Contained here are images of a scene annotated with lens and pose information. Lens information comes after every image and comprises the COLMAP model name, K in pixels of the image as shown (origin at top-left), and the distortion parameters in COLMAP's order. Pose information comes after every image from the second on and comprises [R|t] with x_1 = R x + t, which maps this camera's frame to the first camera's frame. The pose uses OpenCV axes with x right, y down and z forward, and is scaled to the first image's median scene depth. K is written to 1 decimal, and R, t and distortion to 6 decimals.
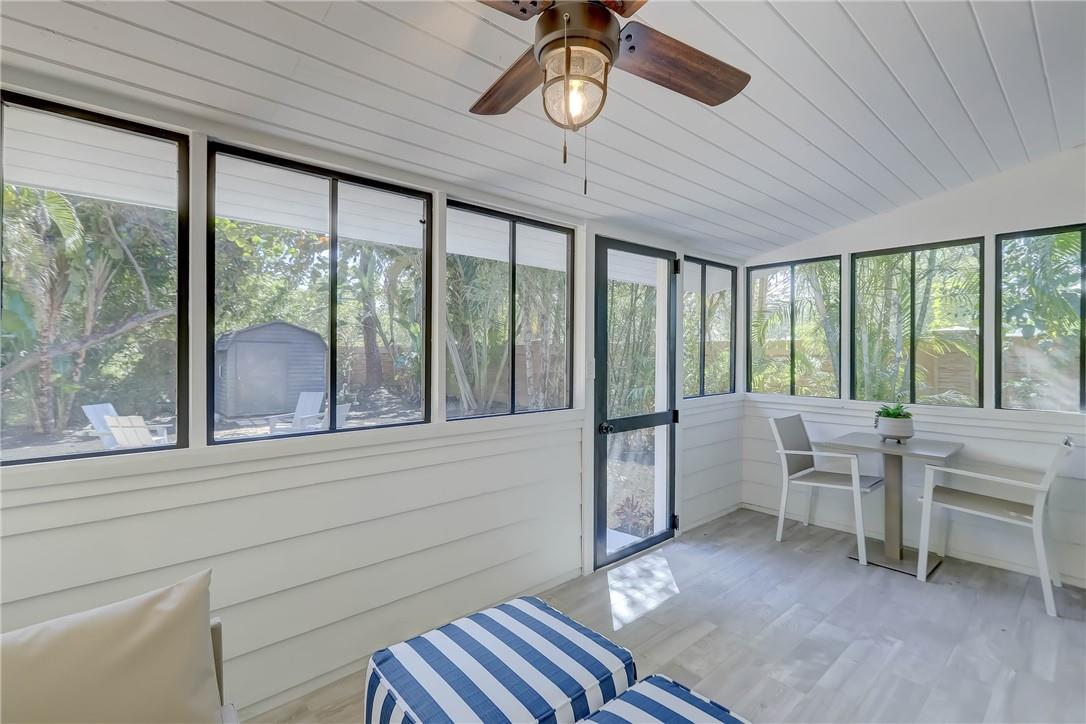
lens RADIAL K [[492.0, 0, 549.2], [0, 492.0, 360.4], [0, 0, 1]] dist [-0.002326, 0.001331]
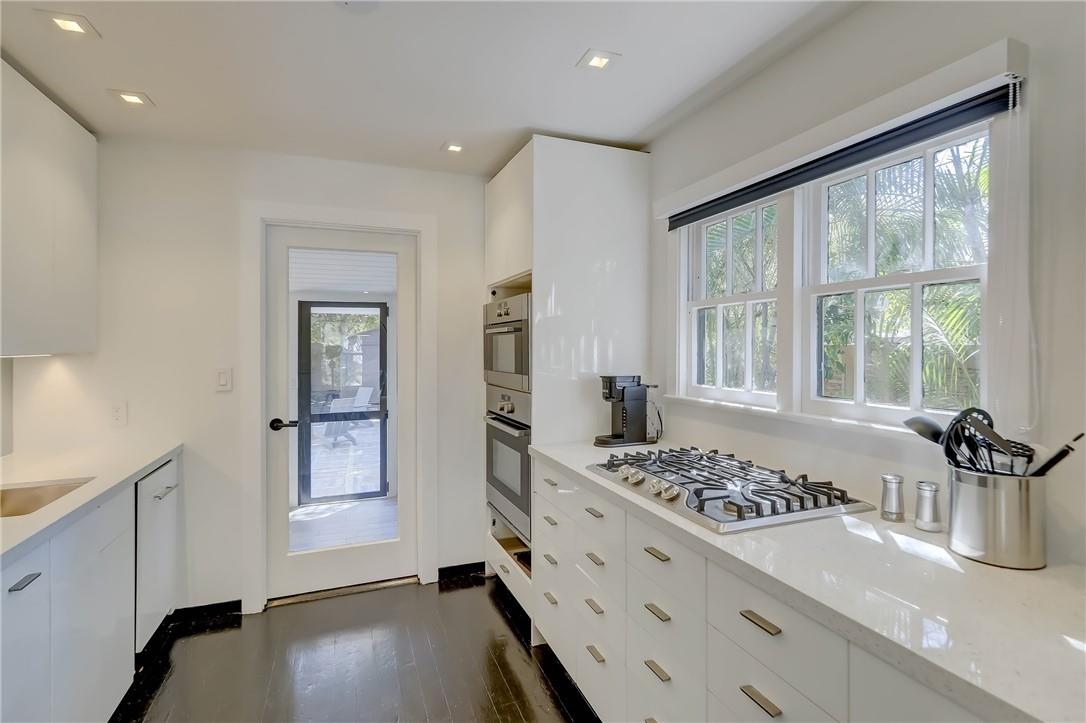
lens RADIAL K [[517.6, 0, 548.6], [0, 517.6, 342.8], [0, 0, 1]] dist [-0.001260, -0.000322]
pose [[0.942837, 0.000515, -0.333255, 1.471977], [-0.005505, 0.999886, -0.014029, -0.093220], [0.333210, 0.015062, 0.942732, -0.361338]]
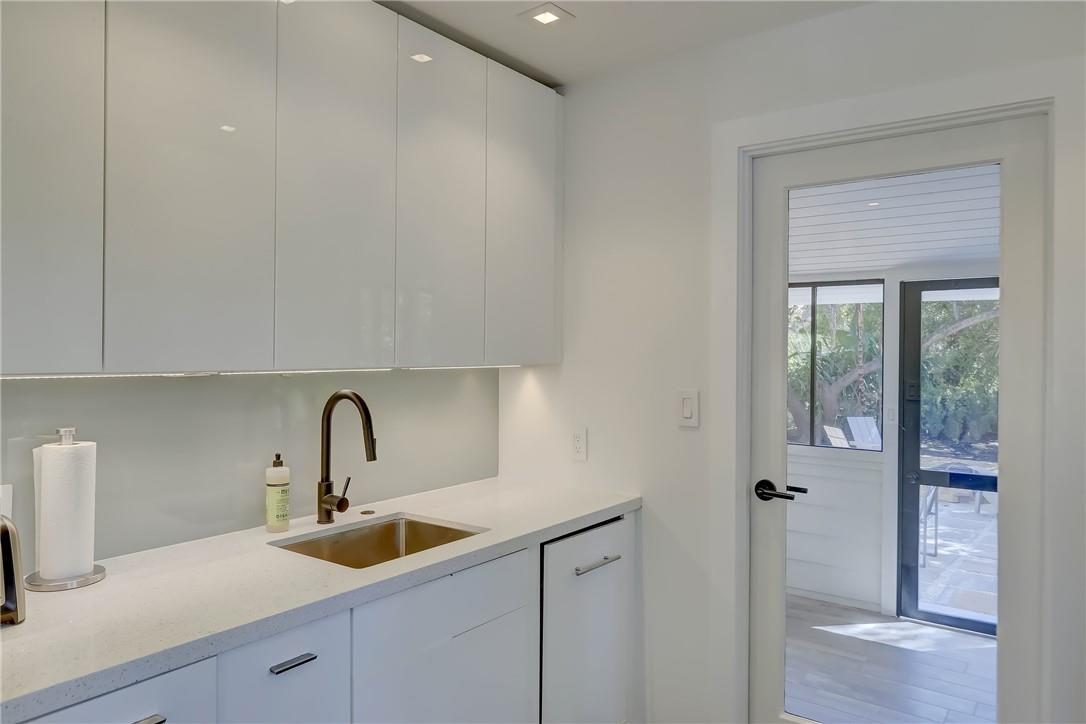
lens RADIAL K [[741.6, 0, 550.2], [0, 741.6, 355.8], [0, 0, 1]] dist [0.006580, -0.002329]
pose [[0.223417, 0.013857, -0.974624, 1.421093], [-0.020306, 0.999748, 0.009560, -0.104151], [0.974511, 0.017655, 0.223642, -0.037381]]
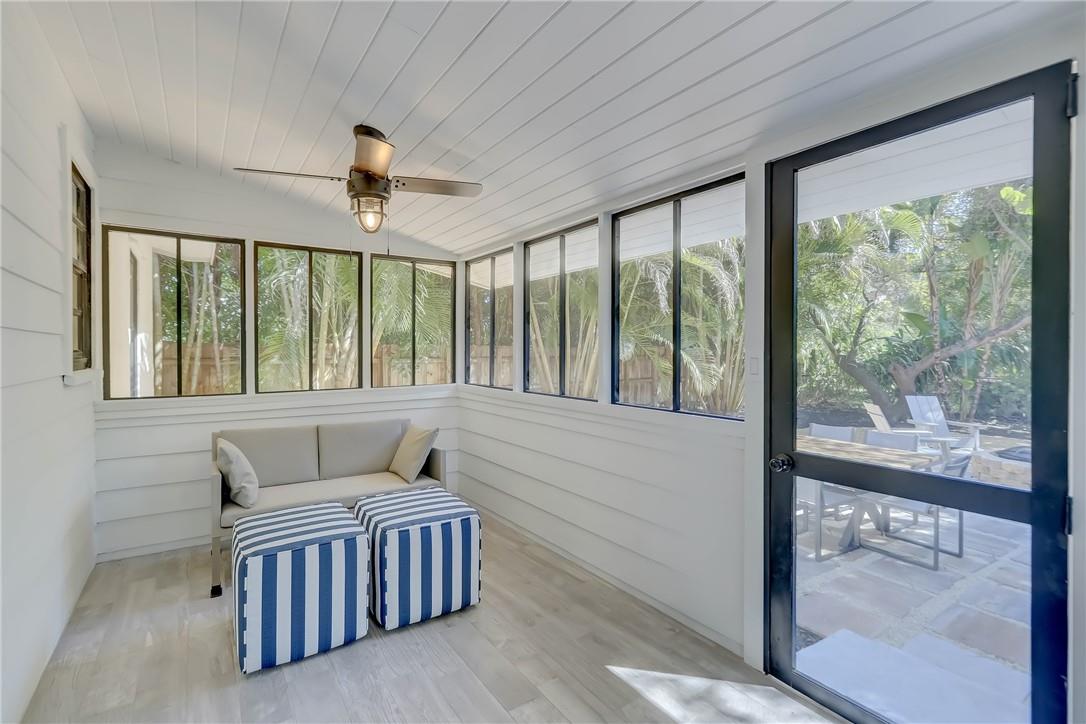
lens RADIAL K [[492.0, 0, 531.4], [0, 492.0, 355.3], [0, 0, 1]] dist [-0.002326, 0.001331]
pose [[-0.129772, 0.014421, -0.991439, 0.792249], [-0.011769, 0.999801, 0.016083, -0.004941], [0.991474, 0.013755, -0.129577, 0.778720]]
